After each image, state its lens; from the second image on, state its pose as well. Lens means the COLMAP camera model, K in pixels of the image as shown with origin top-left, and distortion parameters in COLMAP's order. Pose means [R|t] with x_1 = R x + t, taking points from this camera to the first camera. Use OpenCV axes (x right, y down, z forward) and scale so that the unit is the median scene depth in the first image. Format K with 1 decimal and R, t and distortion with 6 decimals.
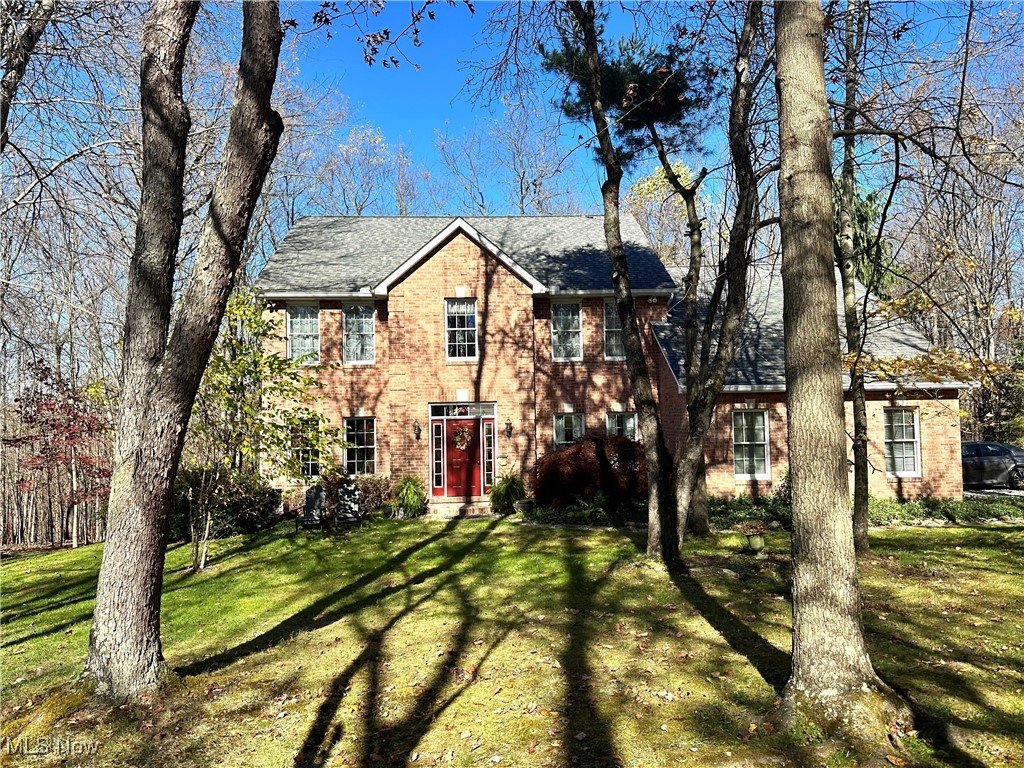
lens RADIAL K [[716.6, 0, 512.0], [0, 716.6, 384.0], [0, 0, 1]] dist [0.123882, -0.260048]
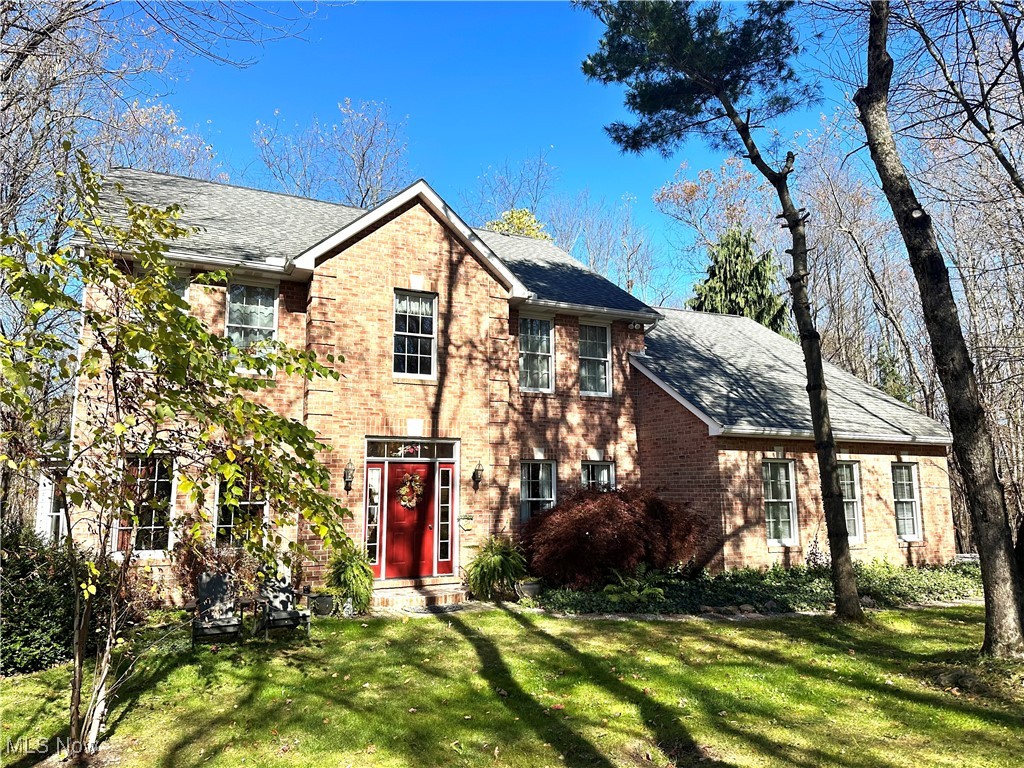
lens RADIAL K [[716.6, 0, 512.0], [0, 716.6, 384.0], [0, 0, 1]] dist [0.123882, -0.260048]
pose [[0.919026, 0.076892, 0.386625, -0.252797], [-0.033798, 0.992550, -0.117059, 0.051821], [-0.392745, 0.094514, 0.914778, 0.320706]]
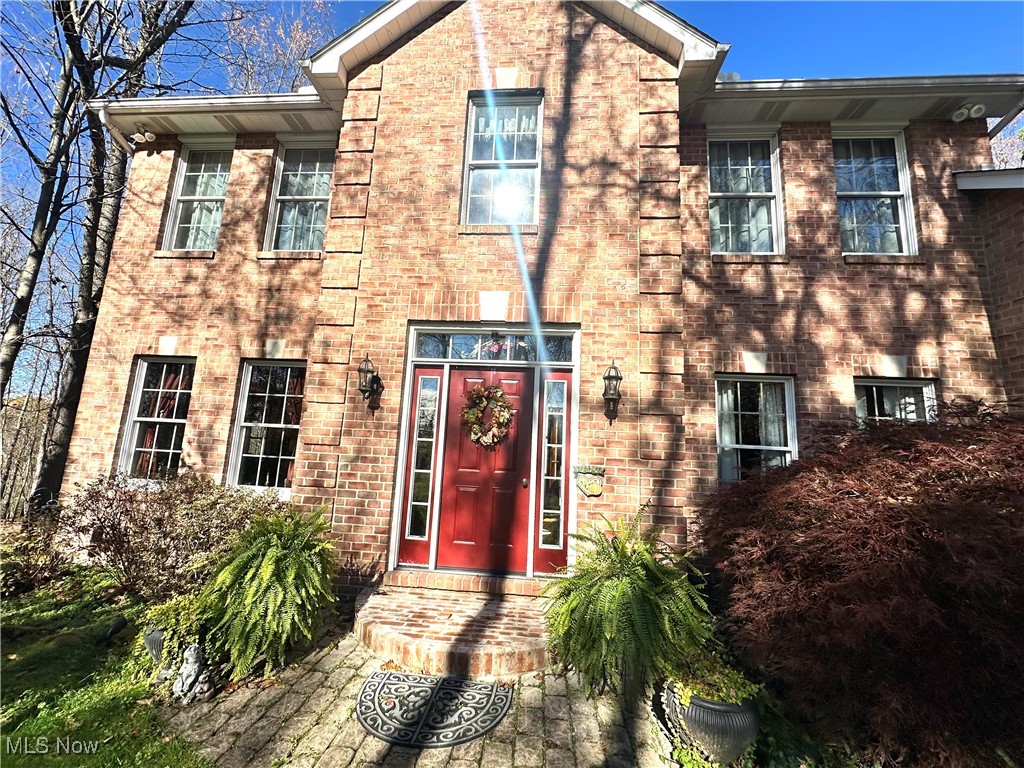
lens RADIAL K [[407.0, 0, 512.0], [0, 407.0, 384.0], [0, 0, 1]] dist [-0.002341, -0.000515]
pose [[0.990555, 0.048043, -0.128422, -0.028478], [-0.062177, 0.992159, -0.108420, 0.081621], [0.122206, 0.115381, 0.985775, 0.779452]]
